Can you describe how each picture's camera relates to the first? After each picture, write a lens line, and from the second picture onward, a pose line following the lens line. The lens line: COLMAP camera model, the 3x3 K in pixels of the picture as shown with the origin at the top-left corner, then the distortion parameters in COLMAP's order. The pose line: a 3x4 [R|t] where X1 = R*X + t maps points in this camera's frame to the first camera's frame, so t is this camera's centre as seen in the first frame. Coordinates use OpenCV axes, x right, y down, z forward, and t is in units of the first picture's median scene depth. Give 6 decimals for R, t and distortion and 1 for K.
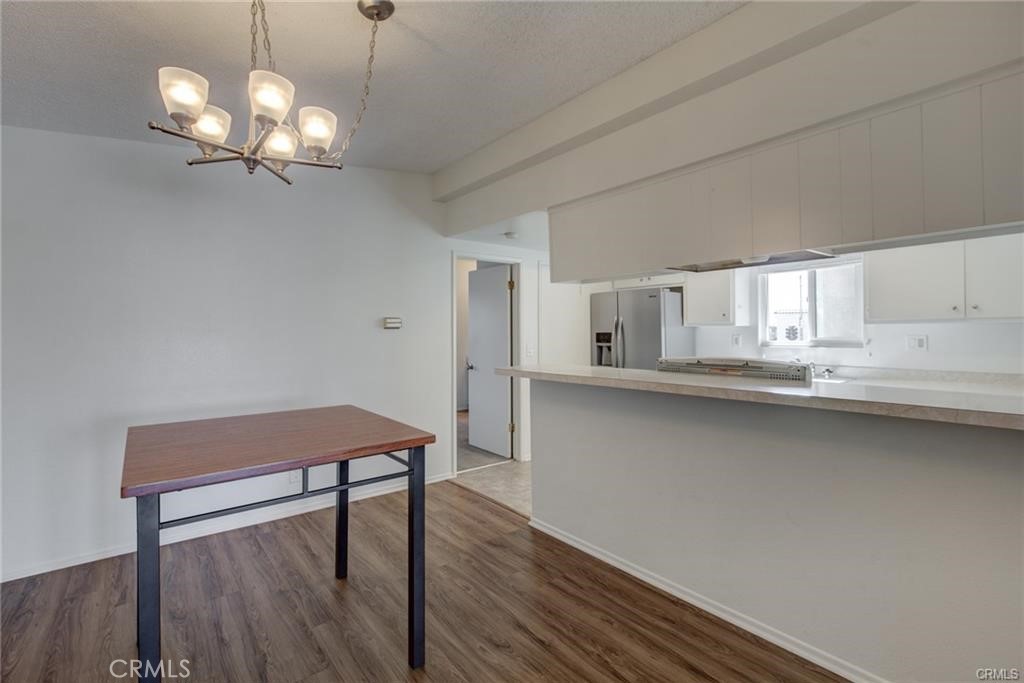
lens RADIAL K [[462.9, 0, 507.6], [0, 462.9, 329.1], [0, 0, 1]] dist [-0.000033, -0.000122]
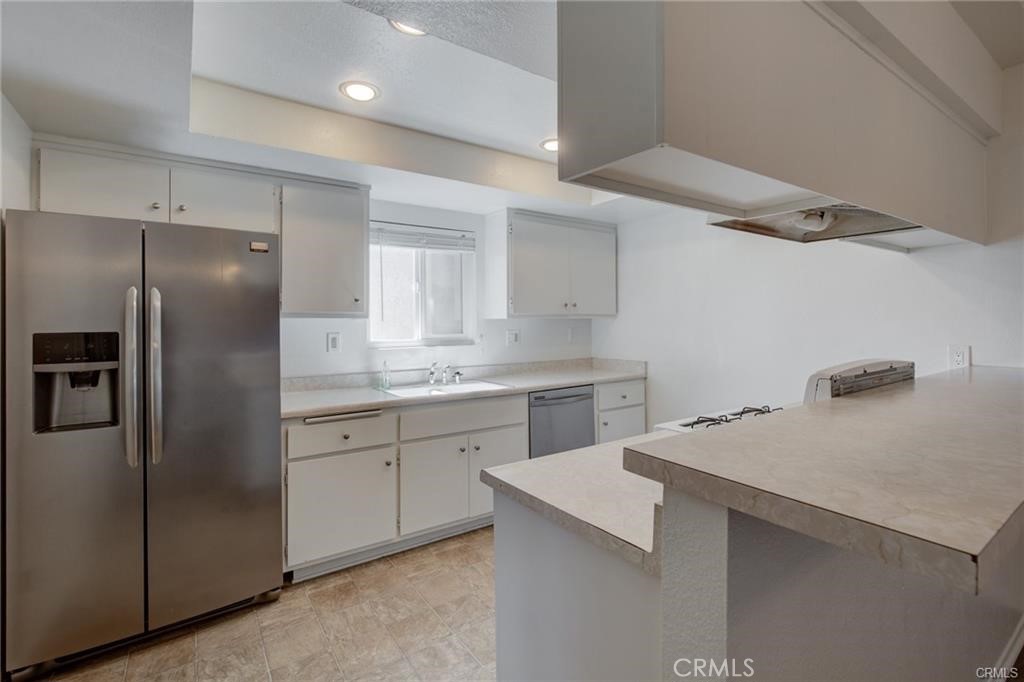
lens RADIAL K [[468.2, 0, 511.2], [0, 468.2, 327.0], [0, 0, 1]] dist [0.001231, 0.000500]
pose [[0.073248, 0.000293, 0.997314, -0.138416], [0.005357, 0.999985, -0.000687, 0.006378], [-0.997299, 0.005393, 0.073245, 0.807750]]
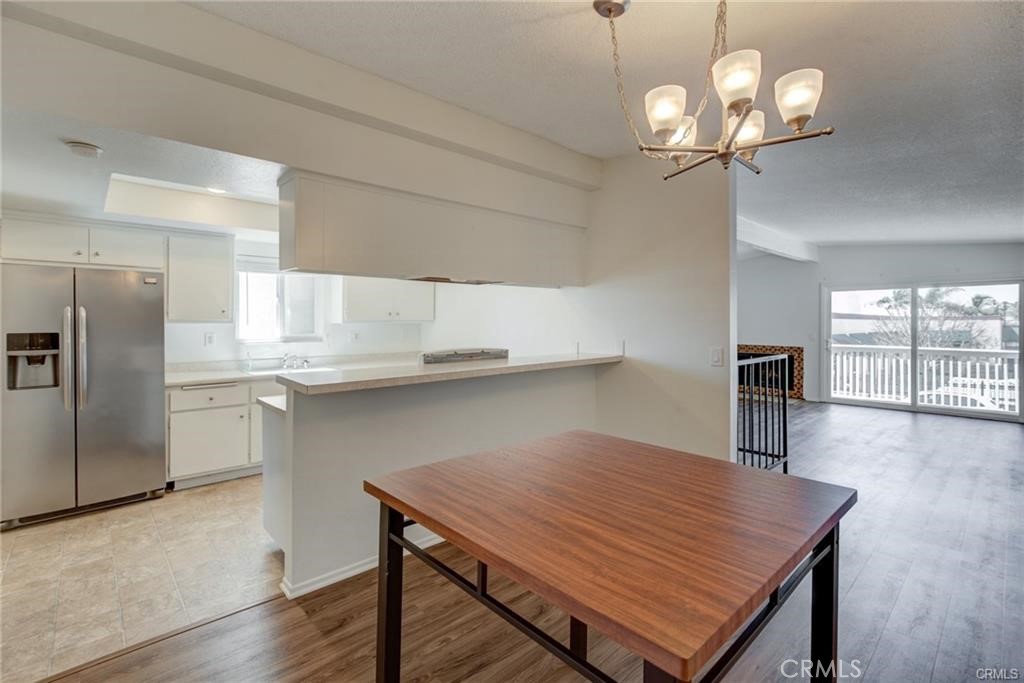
lens RADIAL K [[462.9, 0, 507.6], [0, 462.9, 329.1], [0, 0, 1]] dist [-0.000033, -0.000122]
pose [[-0.059249, -0.007189, 0.998217, -0.517031], [-0.001708, 0.999973, 0.007101, -0.003474], [-0.998242, -0.001284, -0.059260, 0.527268]]
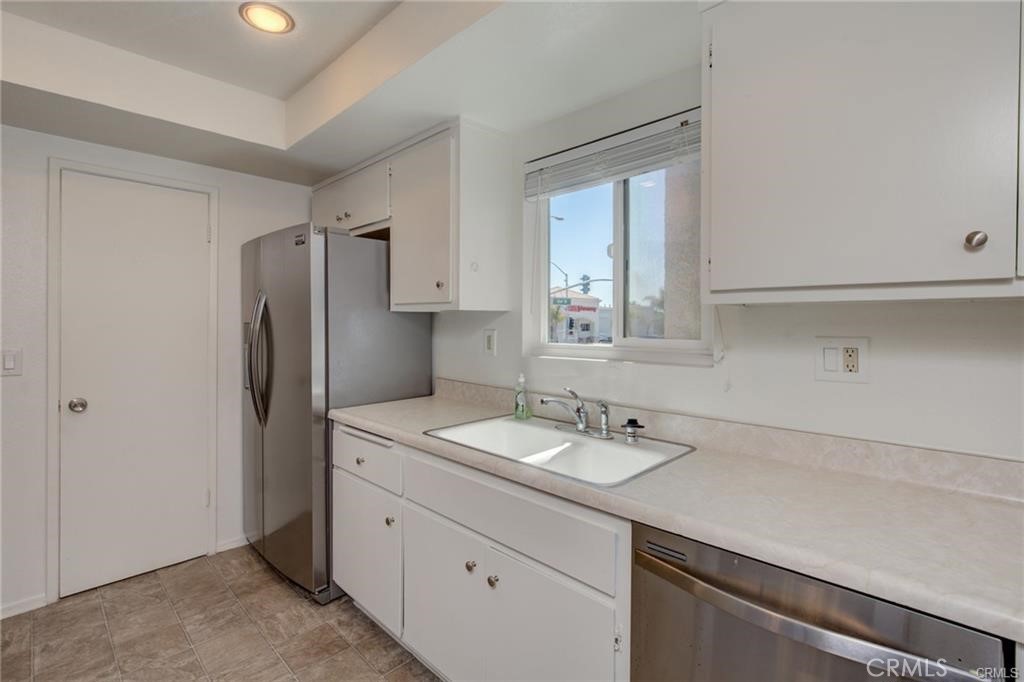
lens RADIAL K [[472.6, 0, 498.3], [0, 472.6, 320.9], [0, 0, 1]] dist [-0.000822, -0.000119]
pose [[0.995315, 0.004436, 0.096587, 0.510042], [-0.004384, 0.999990, -0.000756, 0.004142], [-0.096590, 0.000330, 0.995324, 0.583973]]
